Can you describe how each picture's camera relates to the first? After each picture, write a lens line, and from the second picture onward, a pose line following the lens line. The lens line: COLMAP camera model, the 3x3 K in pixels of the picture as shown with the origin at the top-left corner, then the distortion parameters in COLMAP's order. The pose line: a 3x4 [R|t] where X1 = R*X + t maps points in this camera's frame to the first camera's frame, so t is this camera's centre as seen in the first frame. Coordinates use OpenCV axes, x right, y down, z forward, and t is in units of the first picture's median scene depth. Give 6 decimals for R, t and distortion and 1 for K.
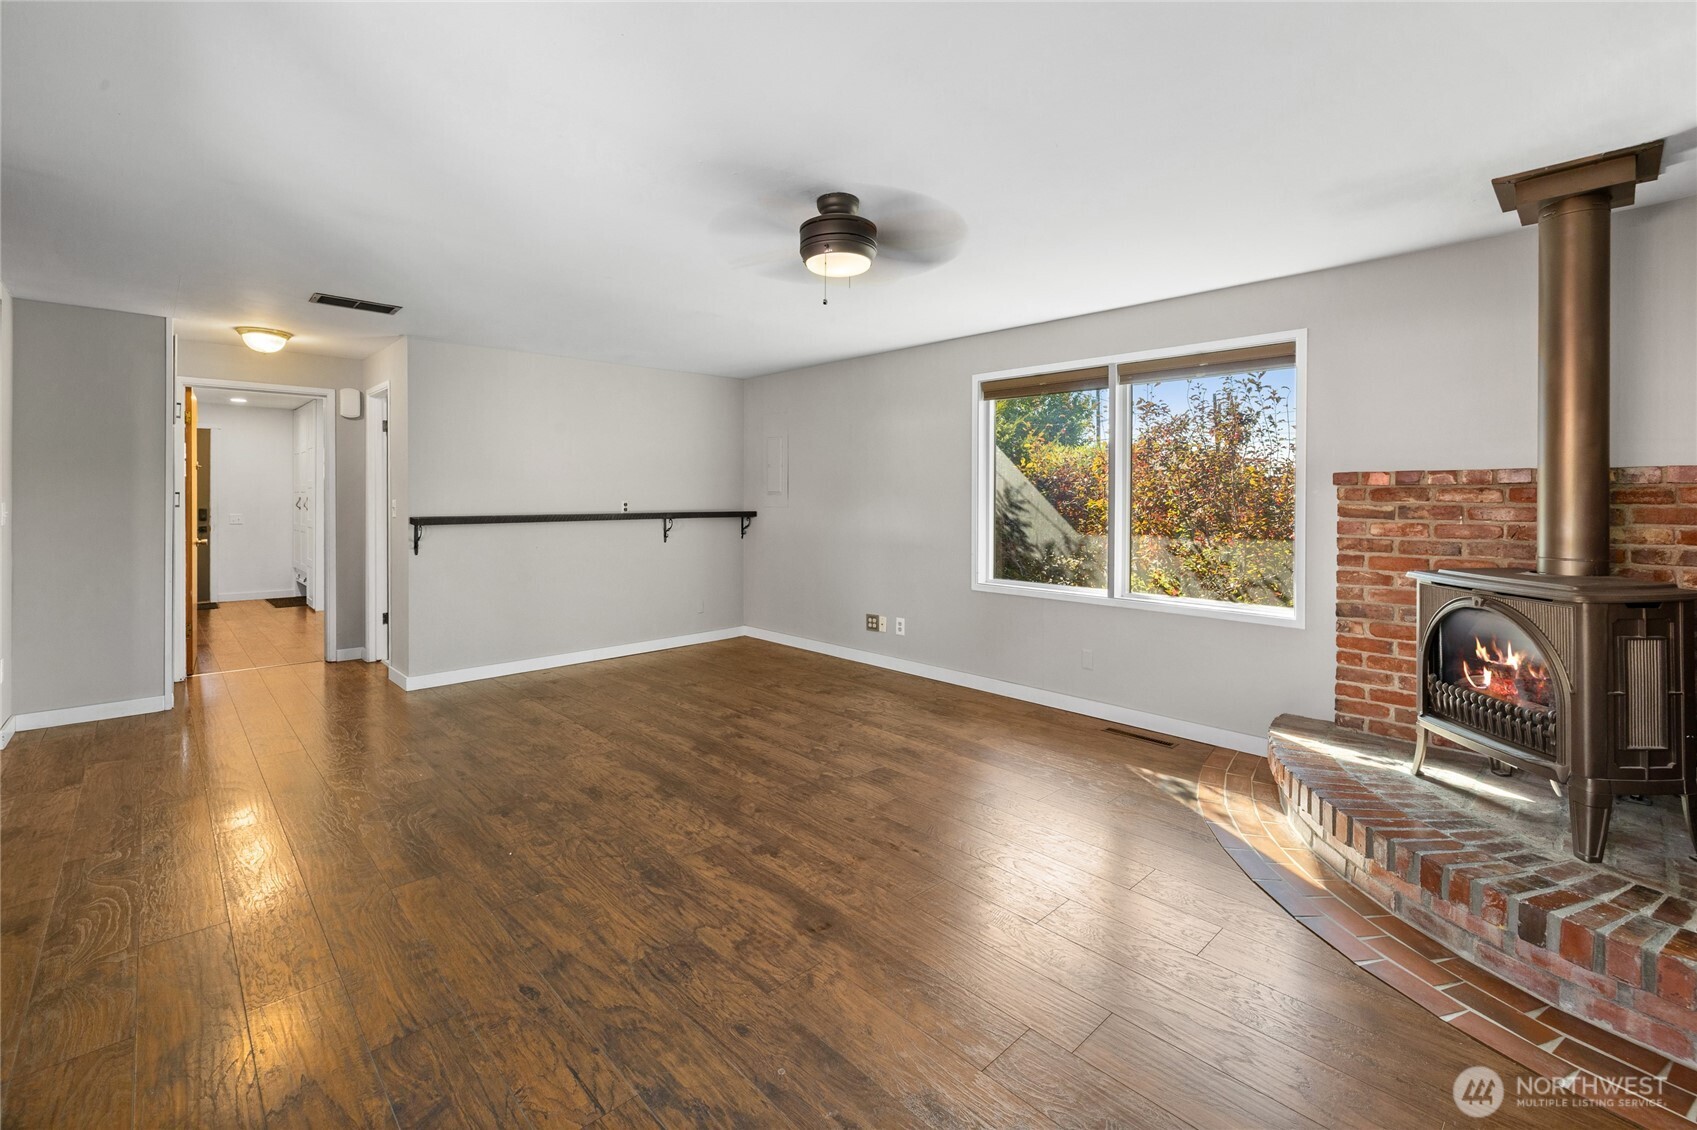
lens RADIAL K [[726.6, 0, 846.1], [0, 726.6, 500.0], [0, 0, 1]] dist [-0.000059, -0.000012]
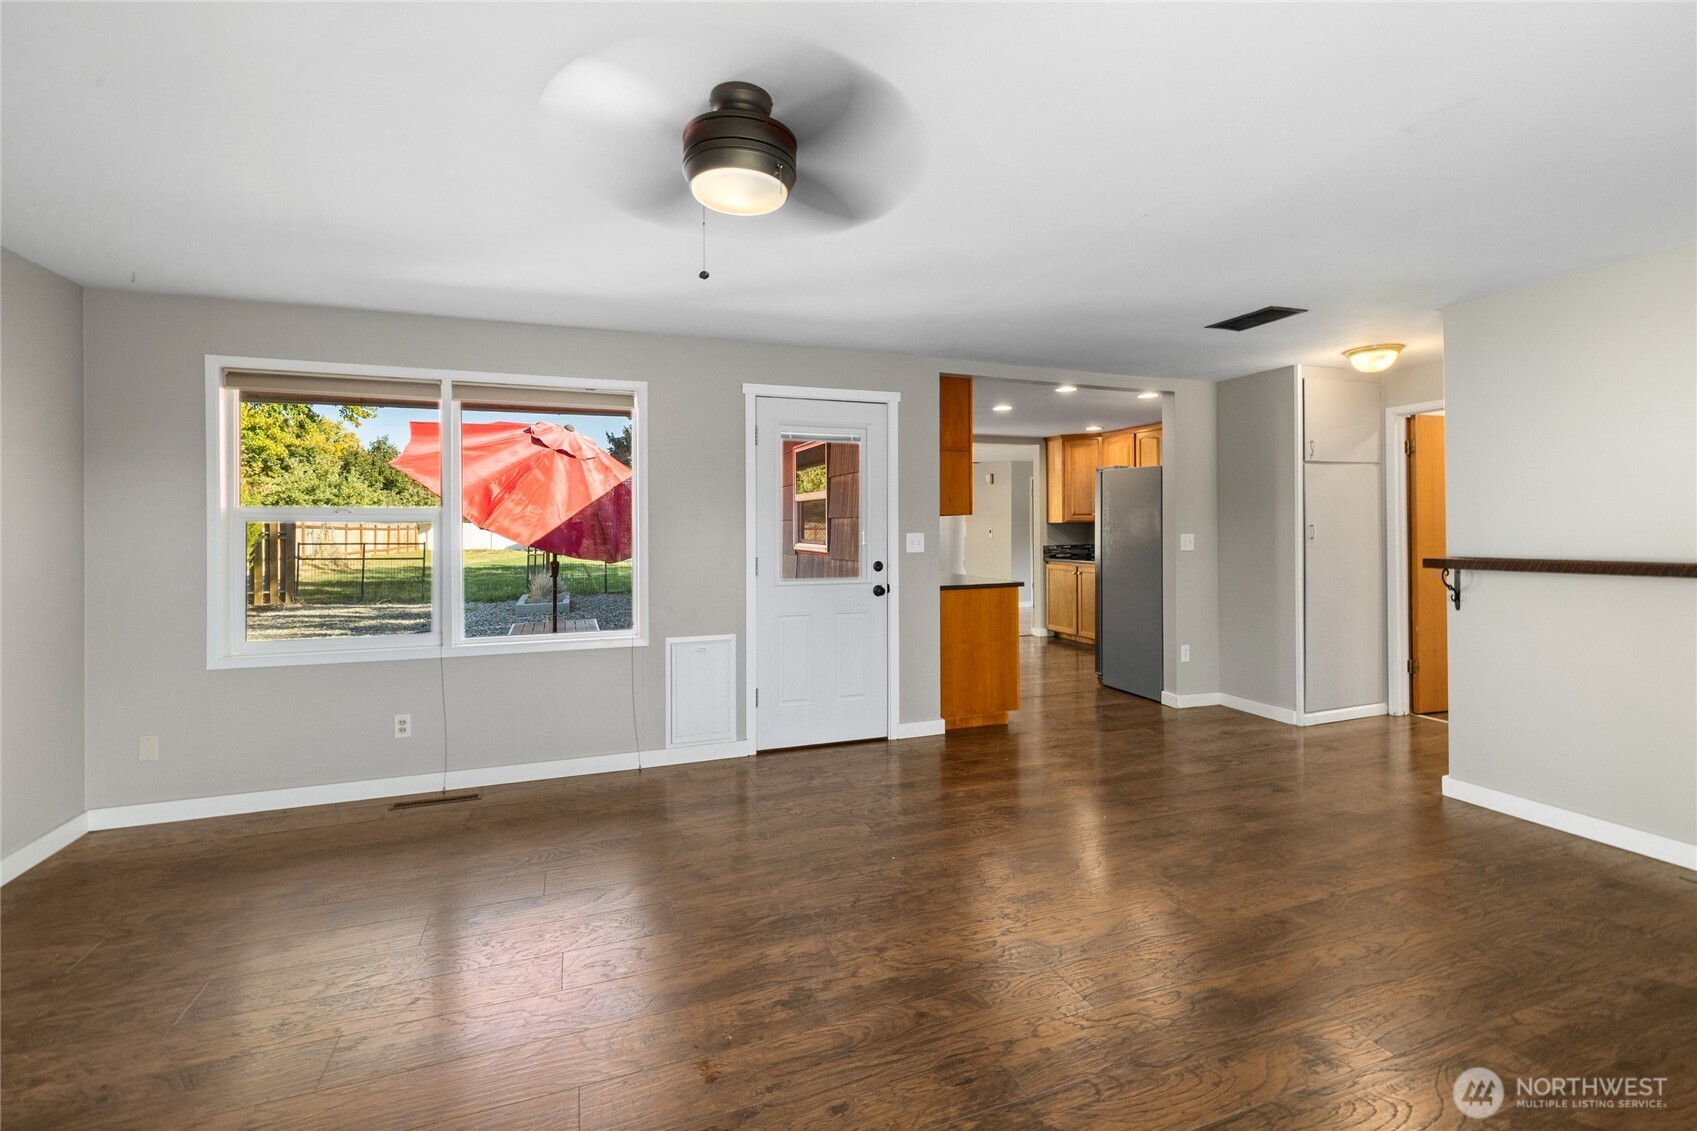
lens RADIAL K [[731.2, 0, 844.2], [0, 731.2, 534.8], [0, 0, 1]] dist [-0.000760, -0.000058]
pose [[-0.398703, 0.001293, -0.917079, 0.549199], [0.001477, 0.999999, 0.000768, -0.001239], [0.917079, -0.001048, -0.398705, 1.304043]]
